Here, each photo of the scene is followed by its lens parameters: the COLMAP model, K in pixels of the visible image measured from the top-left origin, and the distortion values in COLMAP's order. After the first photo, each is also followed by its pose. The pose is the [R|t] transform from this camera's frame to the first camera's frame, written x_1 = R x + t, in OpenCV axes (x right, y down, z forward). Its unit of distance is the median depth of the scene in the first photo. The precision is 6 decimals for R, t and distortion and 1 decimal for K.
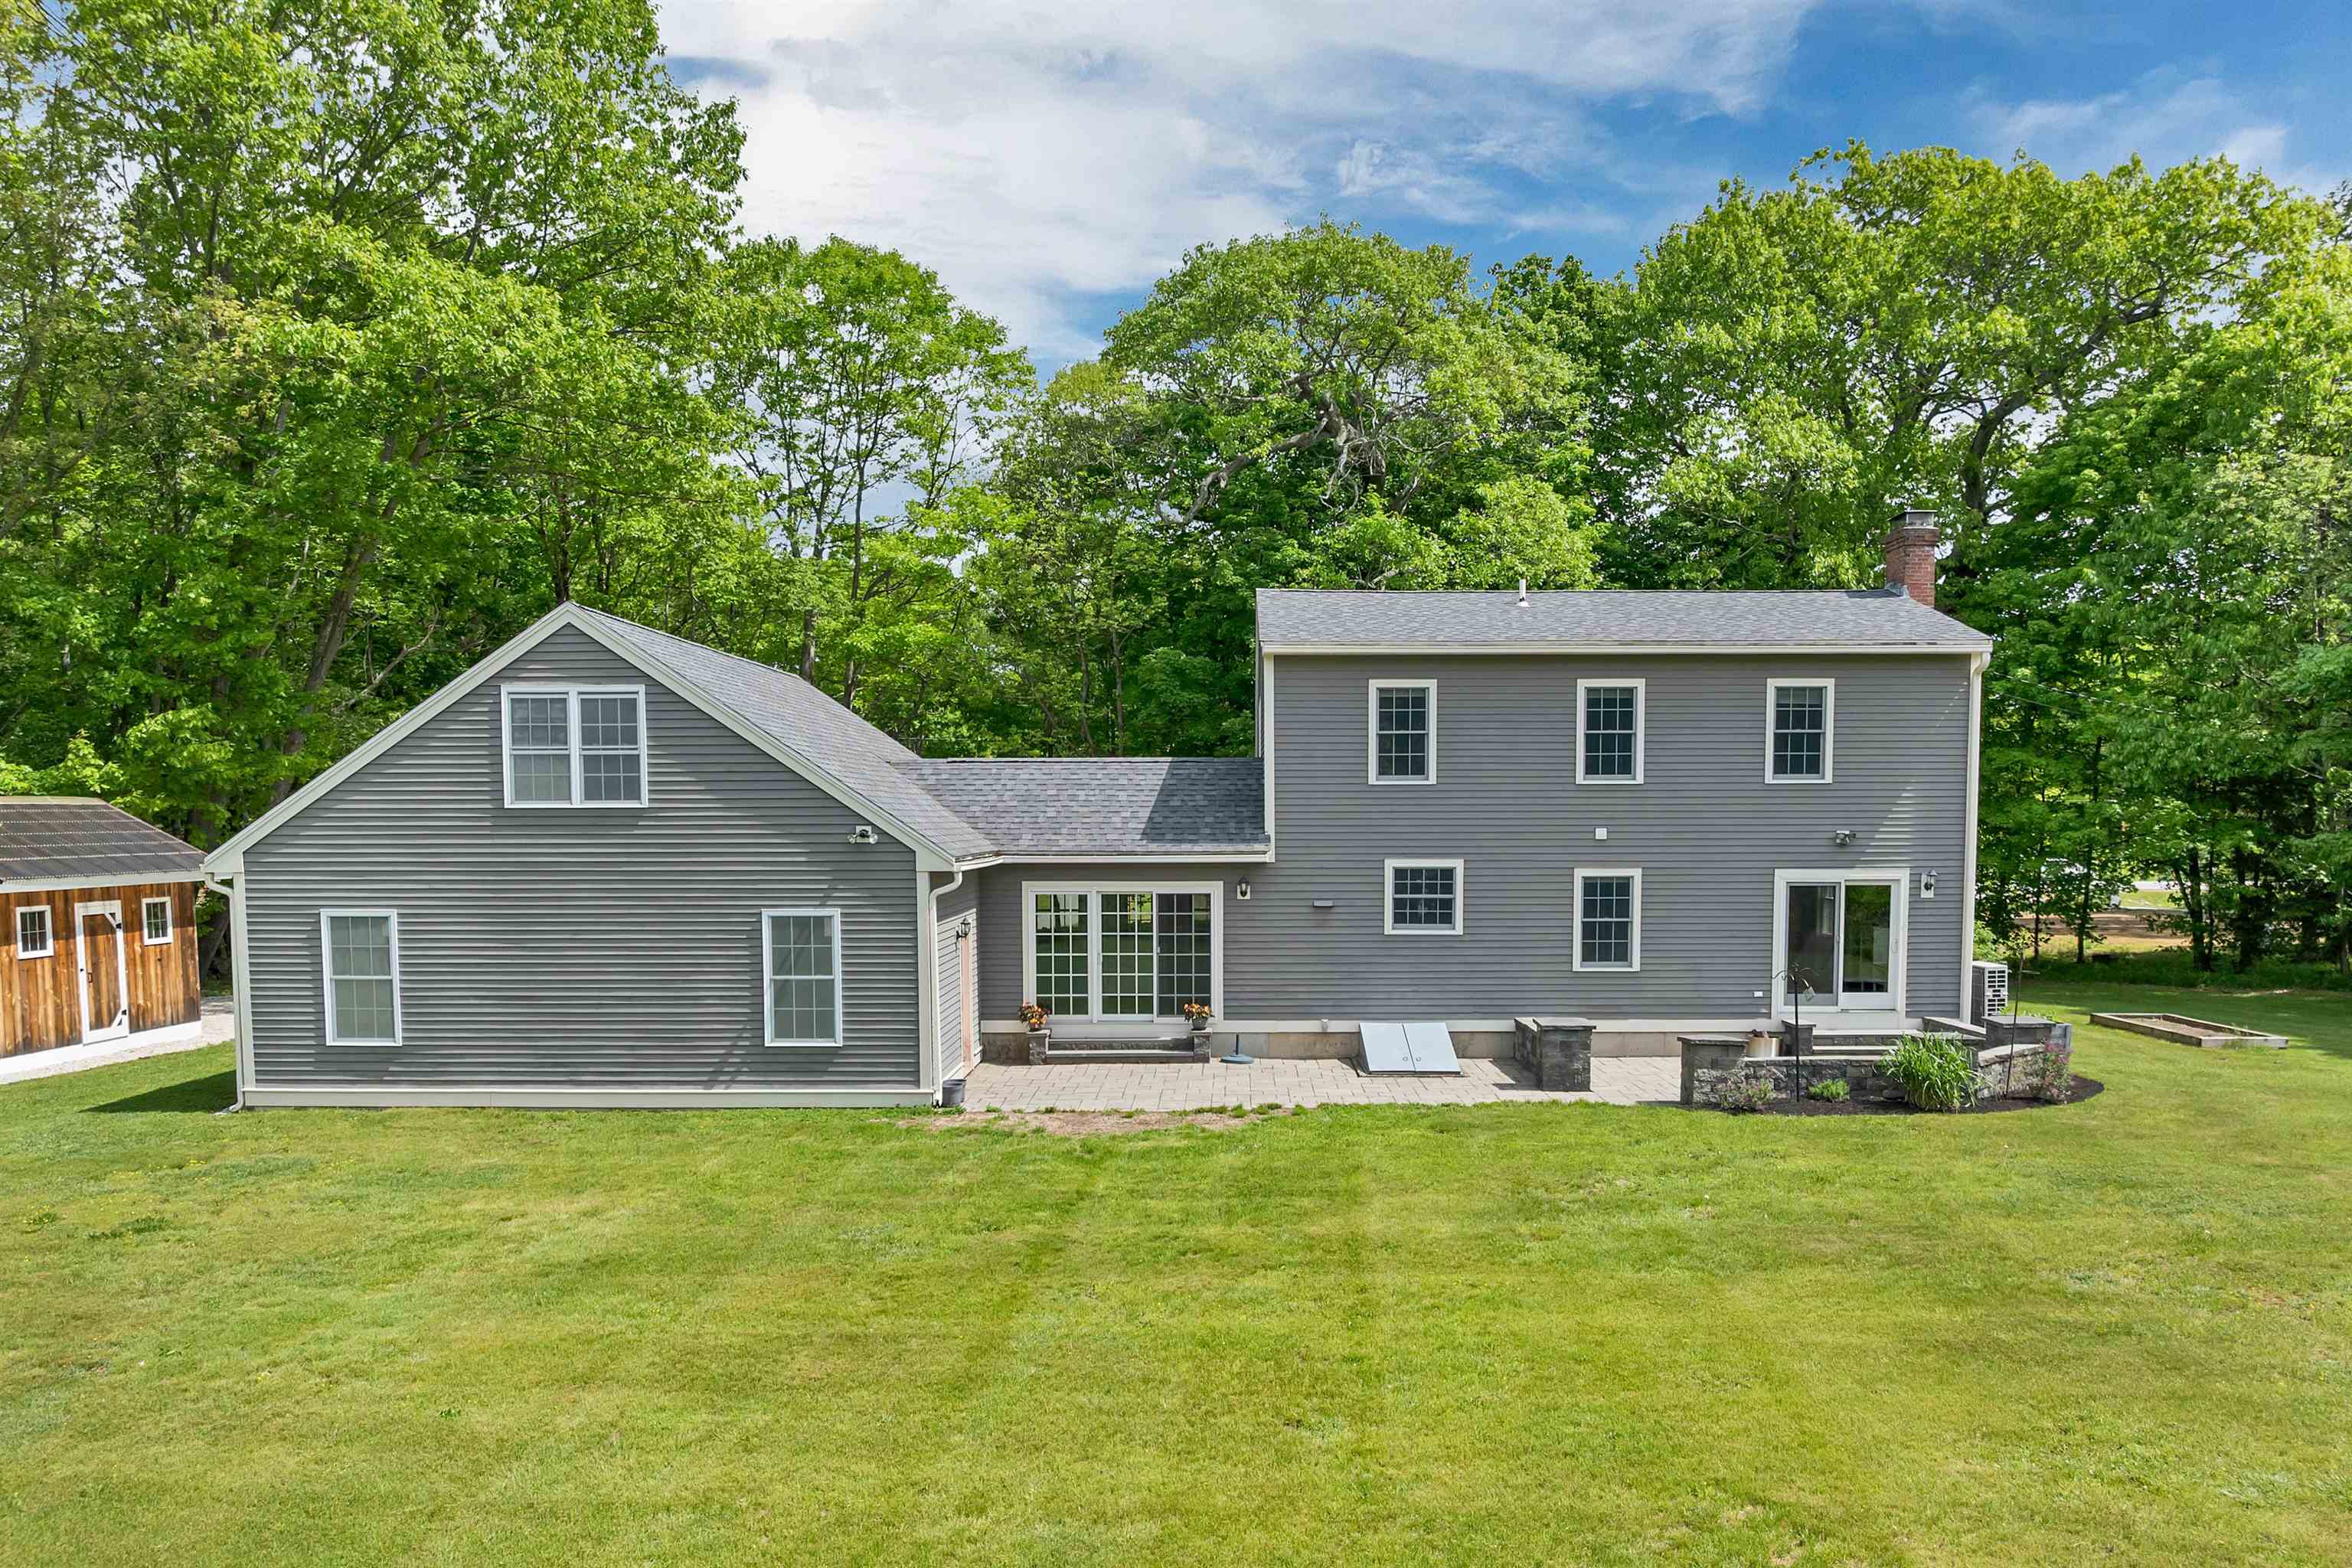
lens RADIAL K [[1771.6, 0, 1206.1], [0, 1771.6, 842.7], [0, 0, 1]] dist [-0.033282, 0.006124]
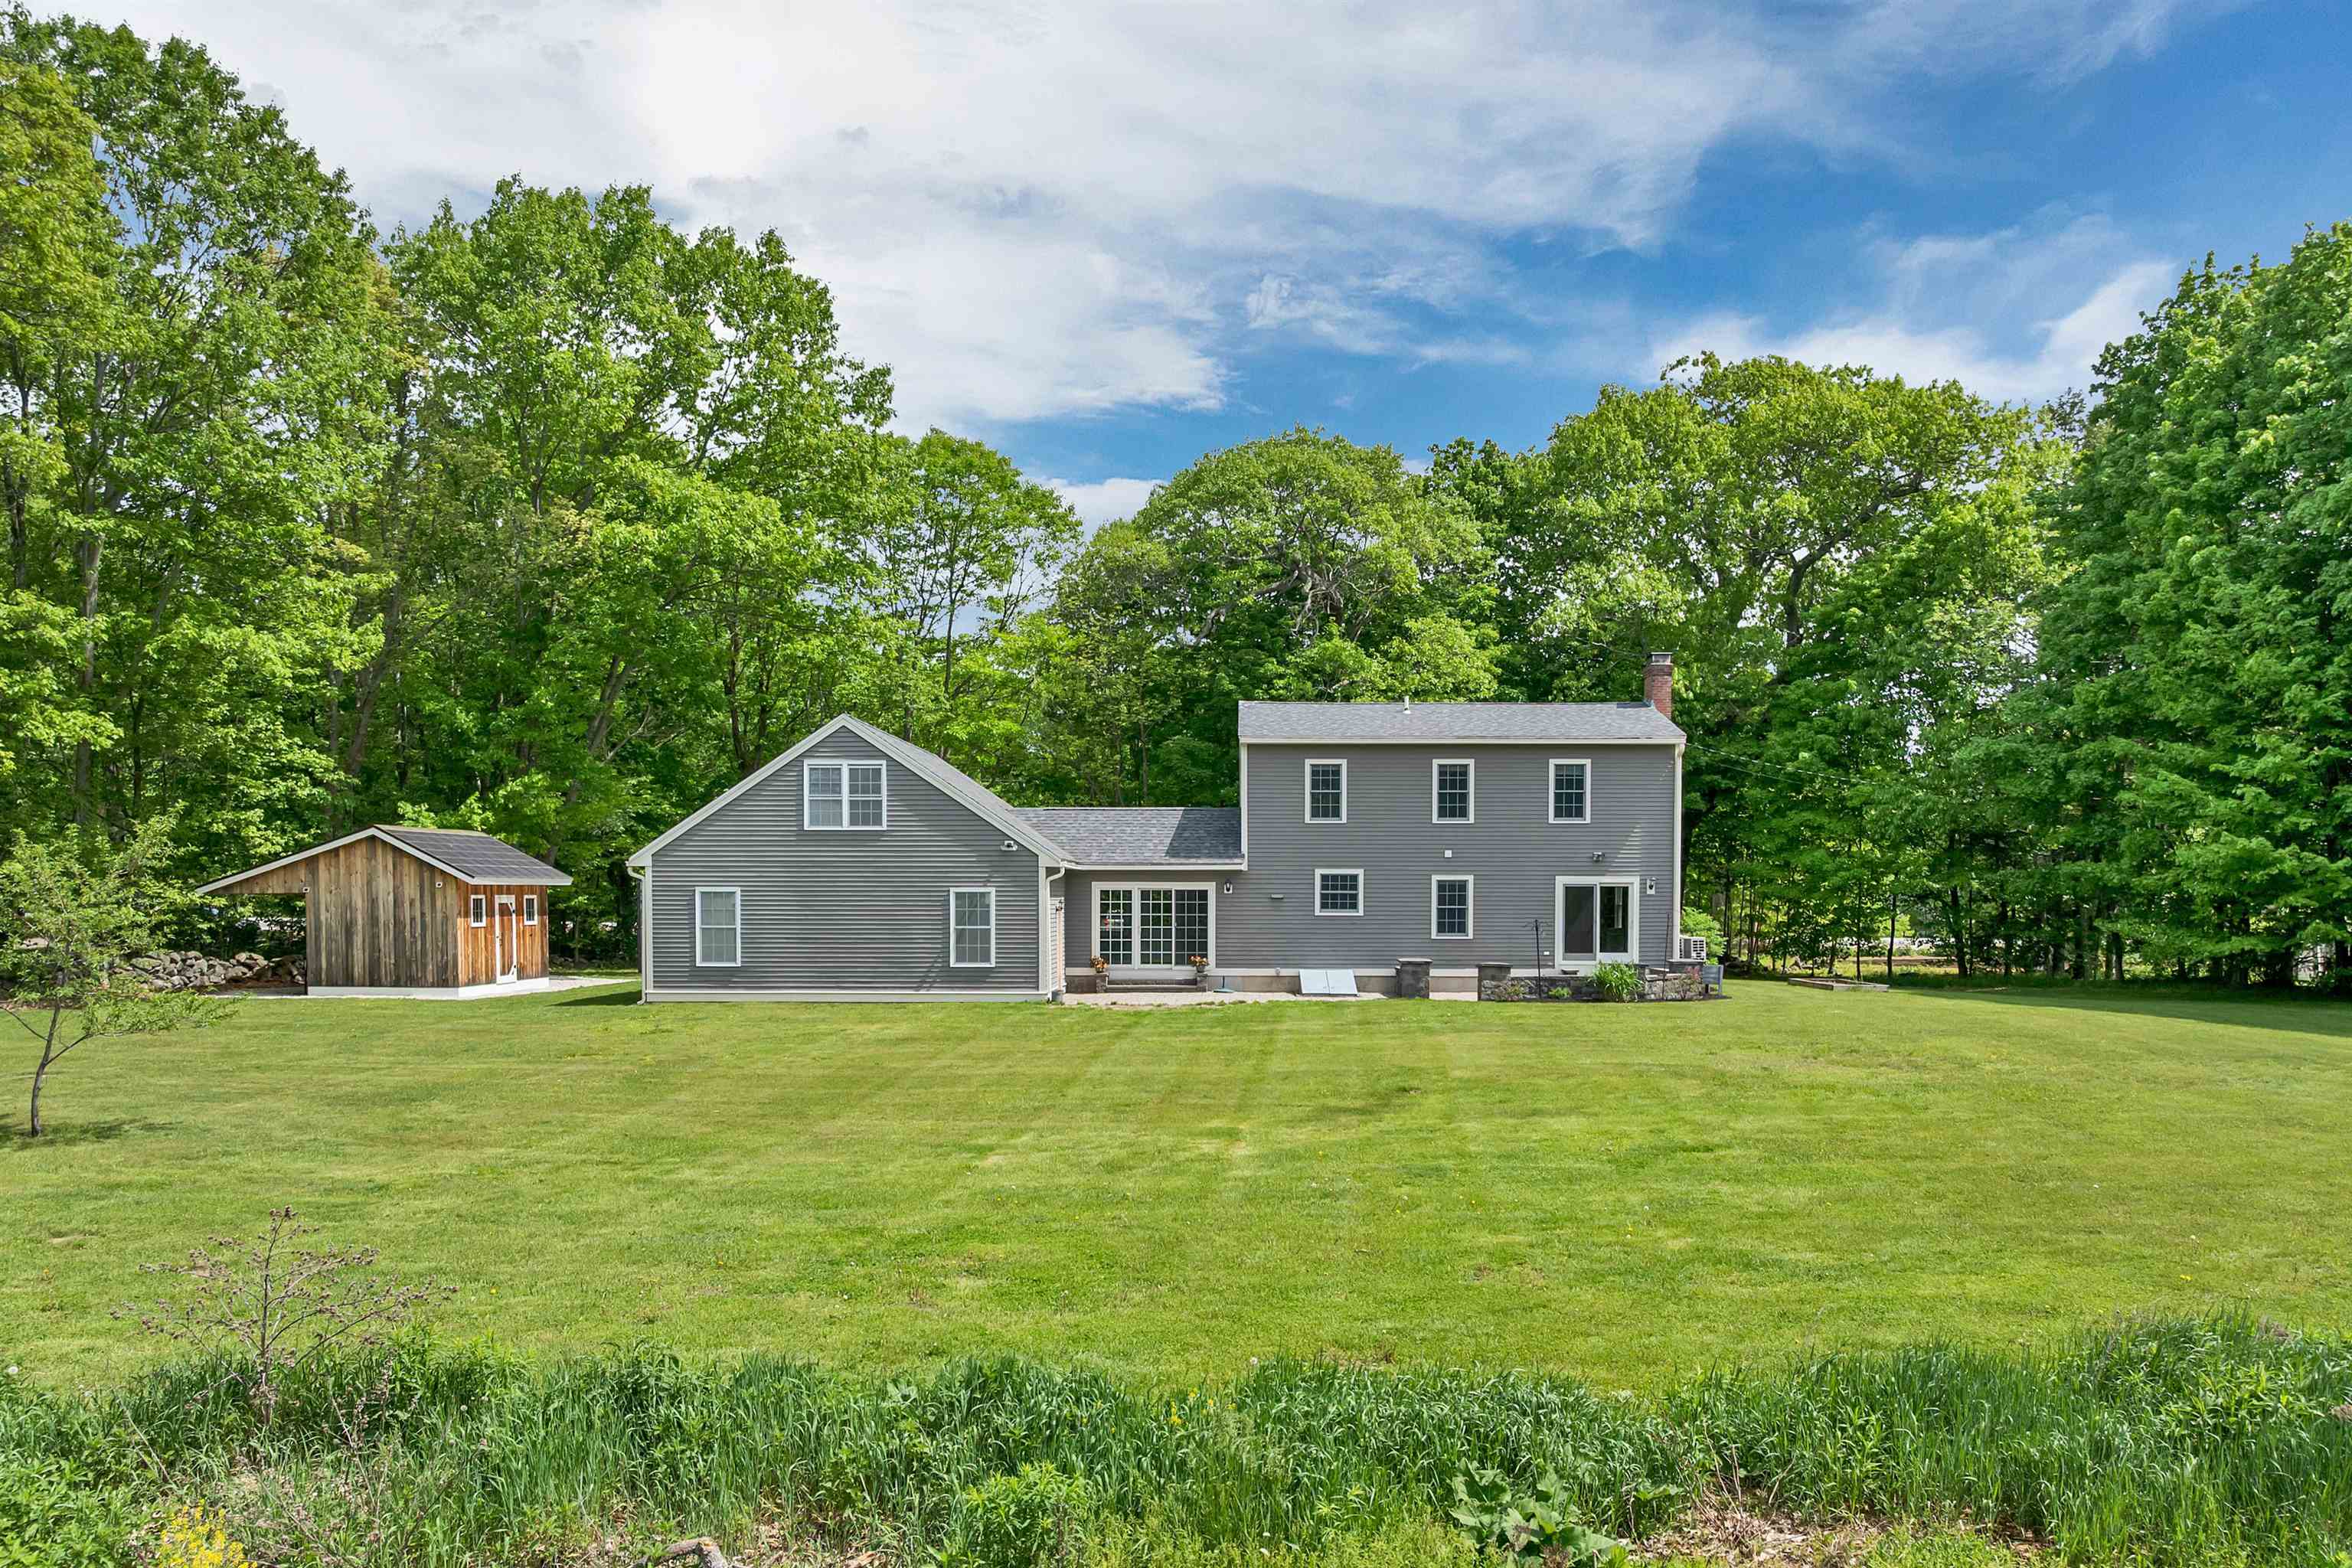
lens RADIAL K [[1771.6, 0, 1221.9], [0, 1771.6, 791.5], [0, 0, 1]] dist [-0.033282, 0.006124]
pose [[0.999993, 0.003422, 0.001309, 0.012902], [-0.003316, 0.997241, -0.074161, 0.058880], [-0.001559, 0.074156, 0.997245, -0.624110]]
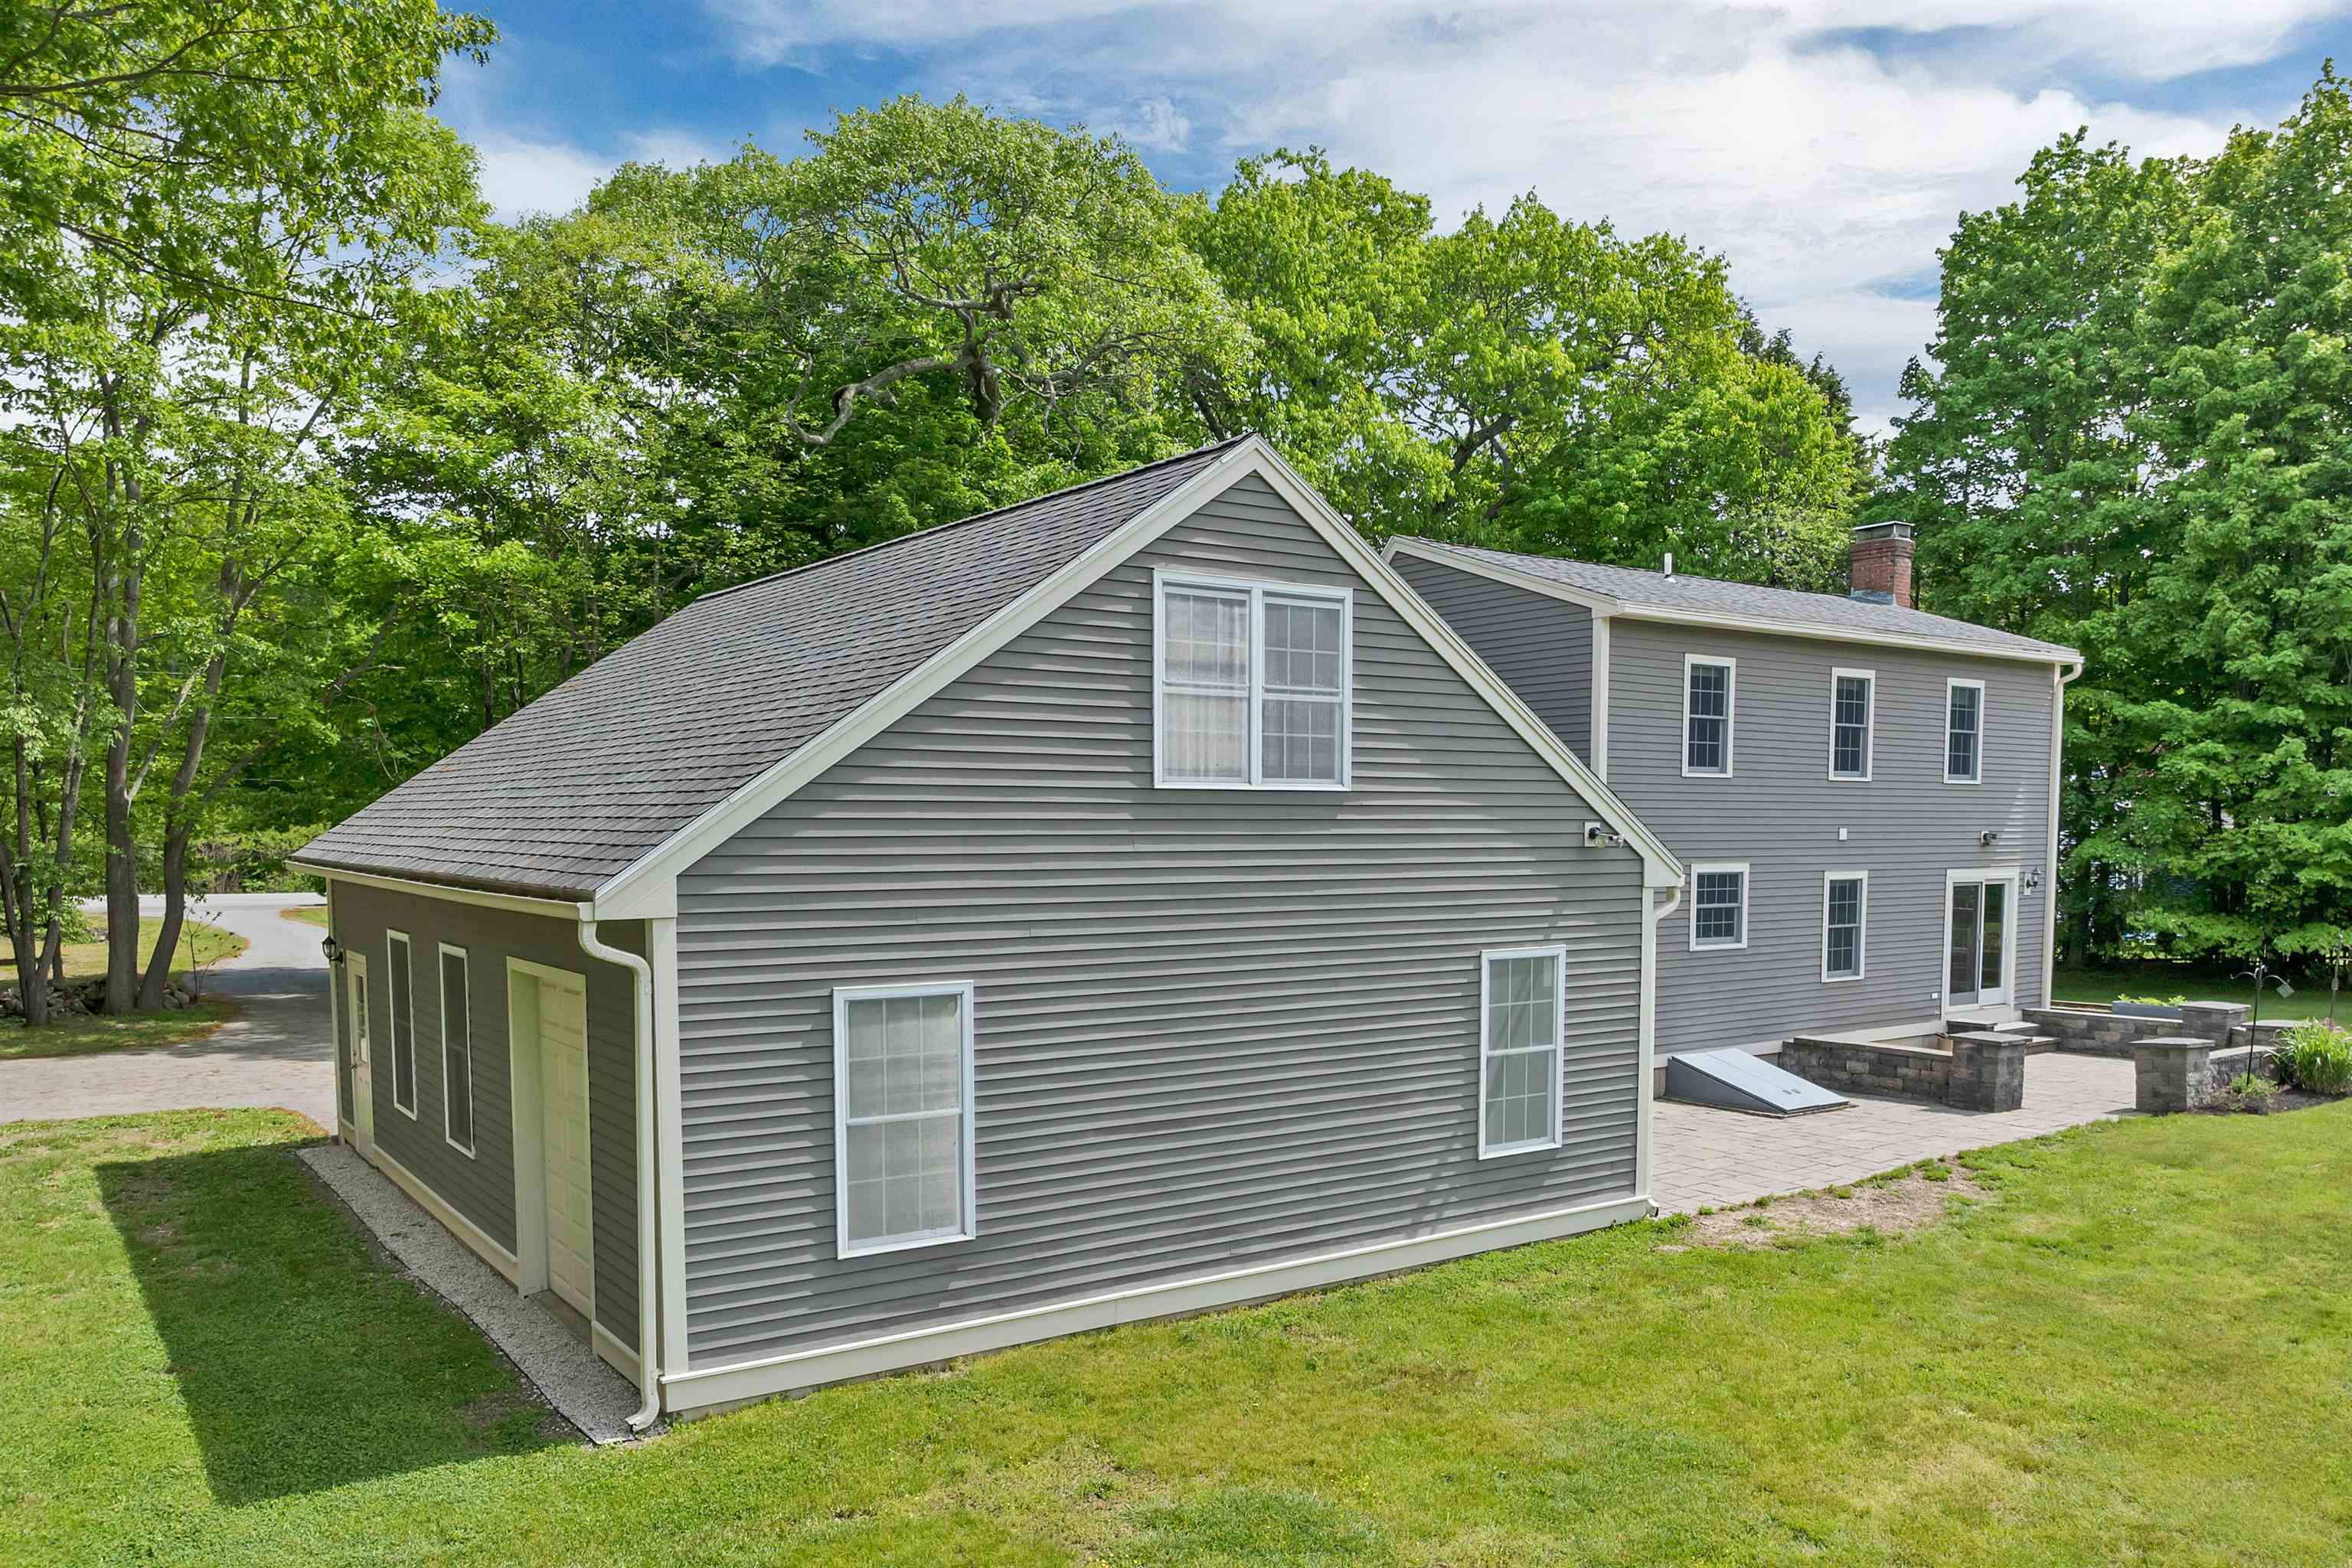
lens RADIAL K [[1771.6, 0, 1238.7], [0, 1771.6, 857.8], [0, 0, 1]] dist [-0.033282, 0.006124]
pose [[0.806425, -0.010343, 0.591246, -0.582497], [0.008378, 0.999947, 0.006066, -0.000649], [-0.591277, 0.000061, 0.806469, 0.435430]]
